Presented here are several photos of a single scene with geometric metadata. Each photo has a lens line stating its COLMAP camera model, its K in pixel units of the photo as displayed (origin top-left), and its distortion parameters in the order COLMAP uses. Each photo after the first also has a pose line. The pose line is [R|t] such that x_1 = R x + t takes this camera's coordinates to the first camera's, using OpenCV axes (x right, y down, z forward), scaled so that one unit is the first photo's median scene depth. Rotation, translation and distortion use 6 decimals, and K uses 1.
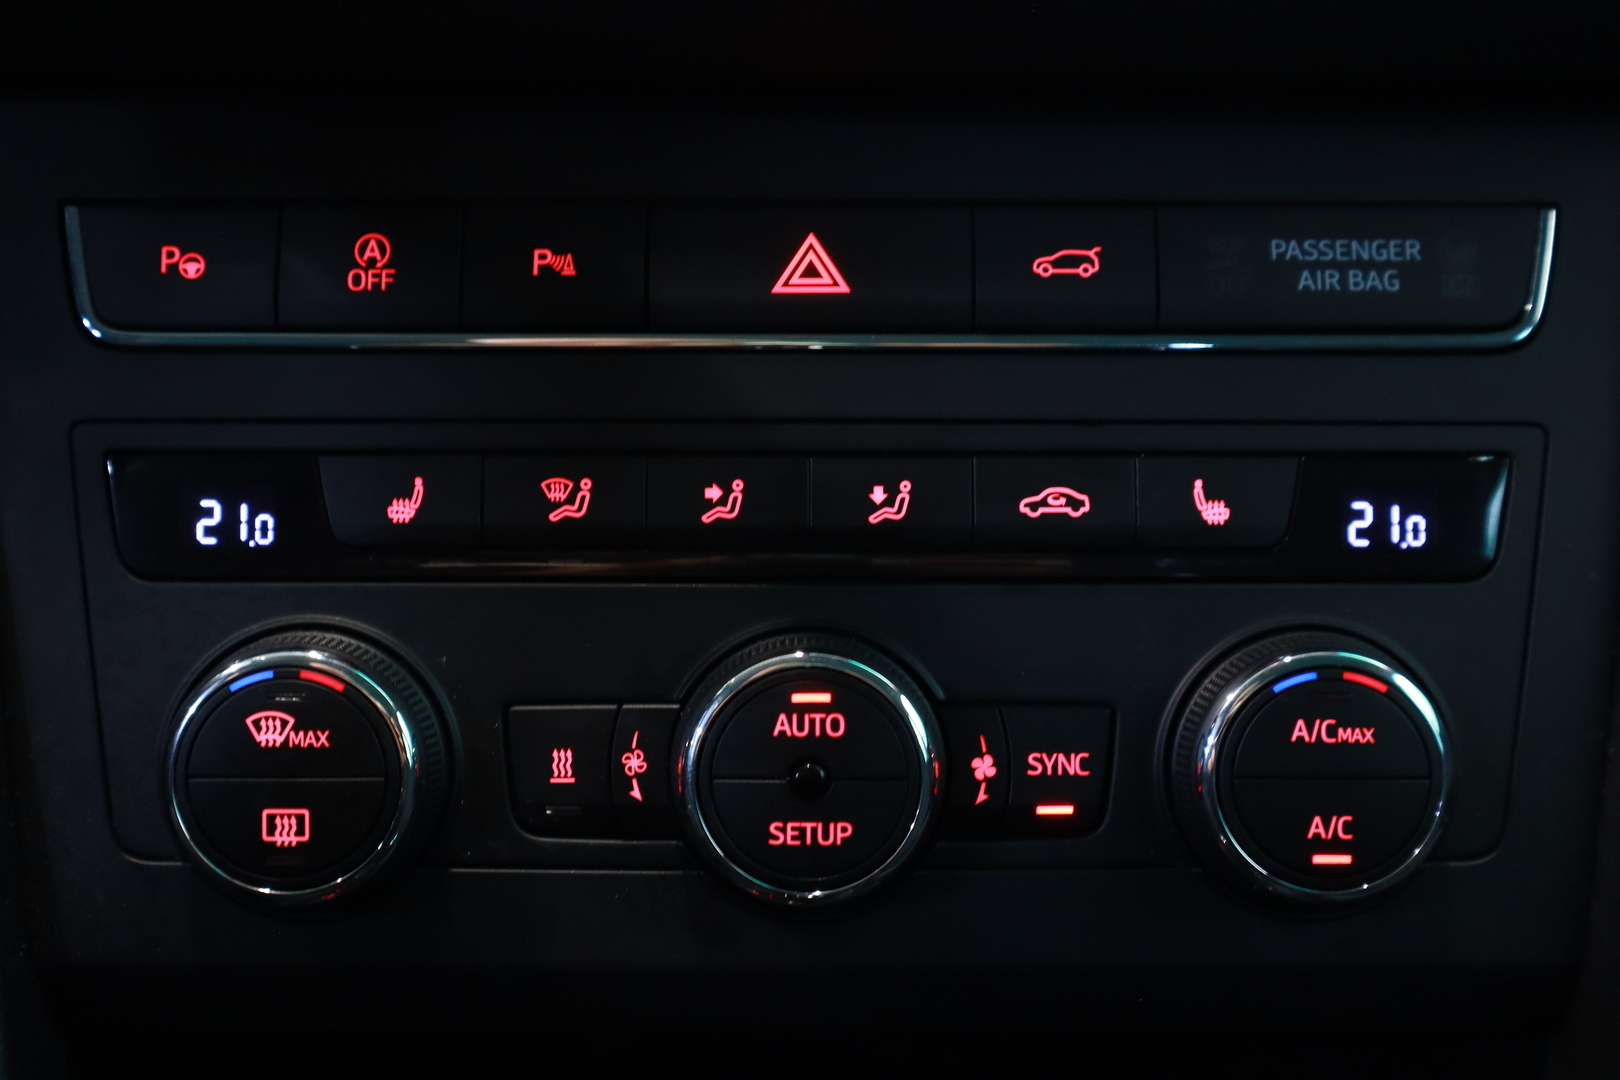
lens RADIAL K [[1952.4, 0, 809.1], [0, 1952.4, 539.5], [0, 0, 1]] dist [0.016398, 0.000000]
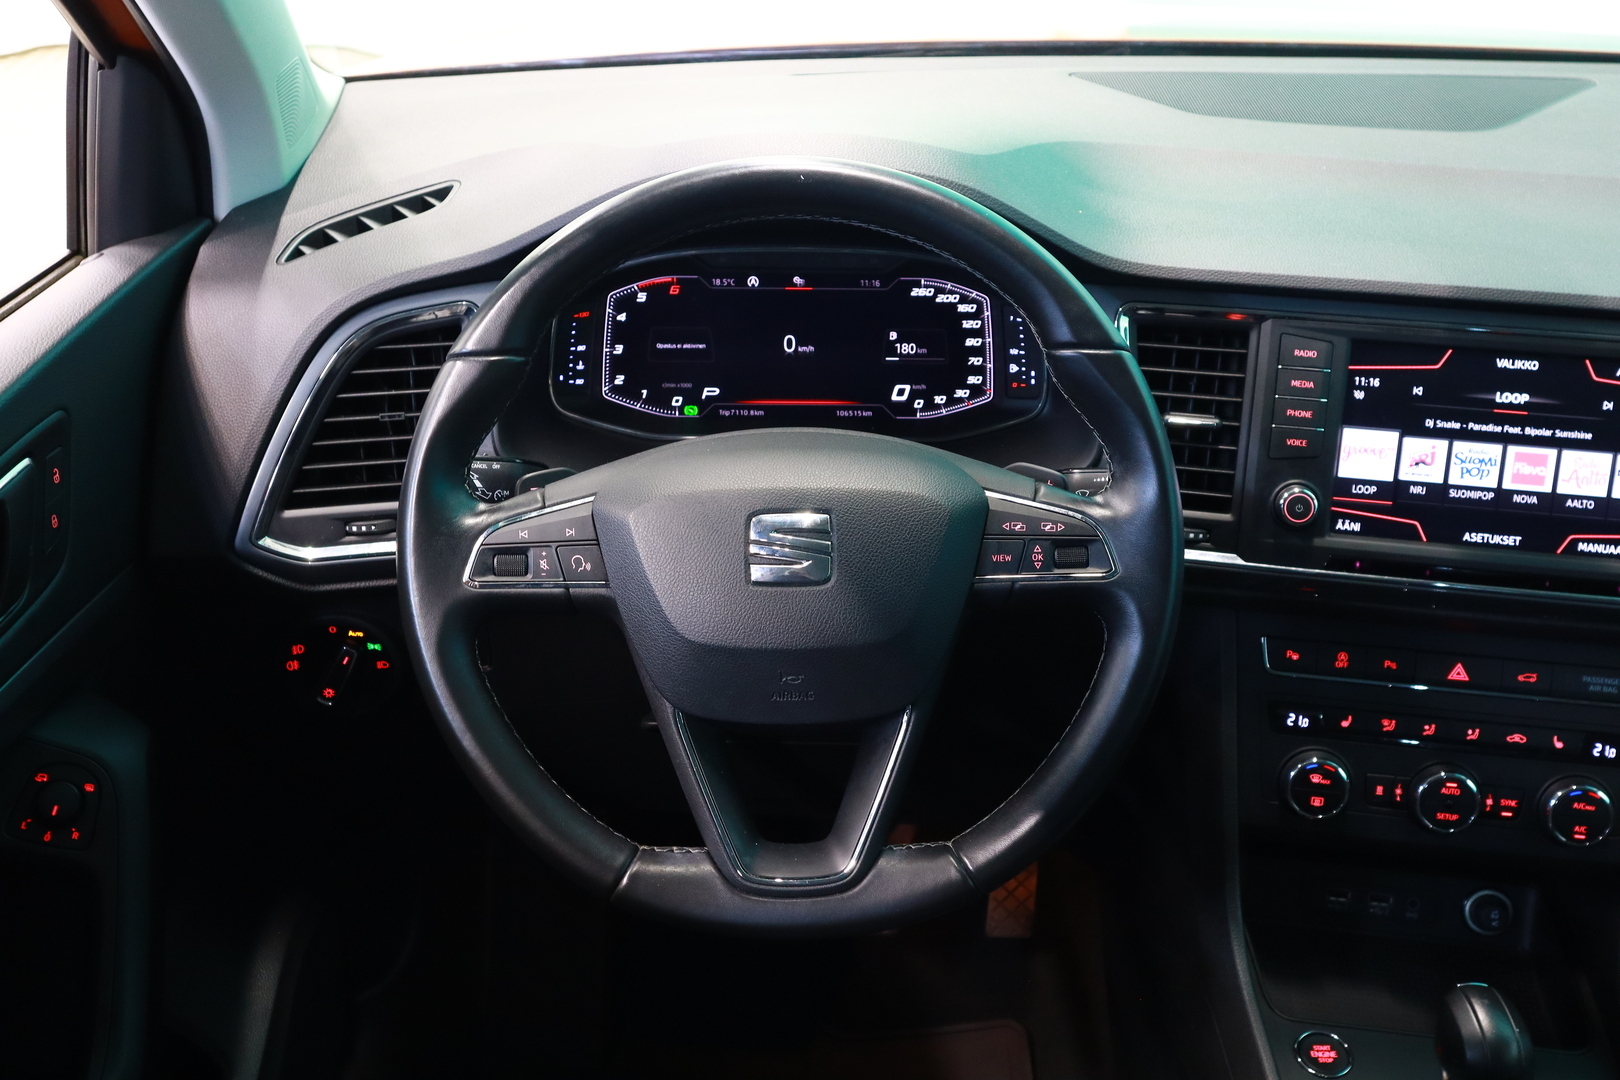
lens RADIAL K [[1719.8, 0, 805.8], [0, 1719.8, 539.5], [0, 0, 1]] dist [0.012746, 0.000000]
pose [[0.987557, 0.088323, -0.130117, -0.866927], [-0.068929, 0.986781, 0.146672, -0.820903], [0.141352, -0.135879, 0.980590, -2.533888]]
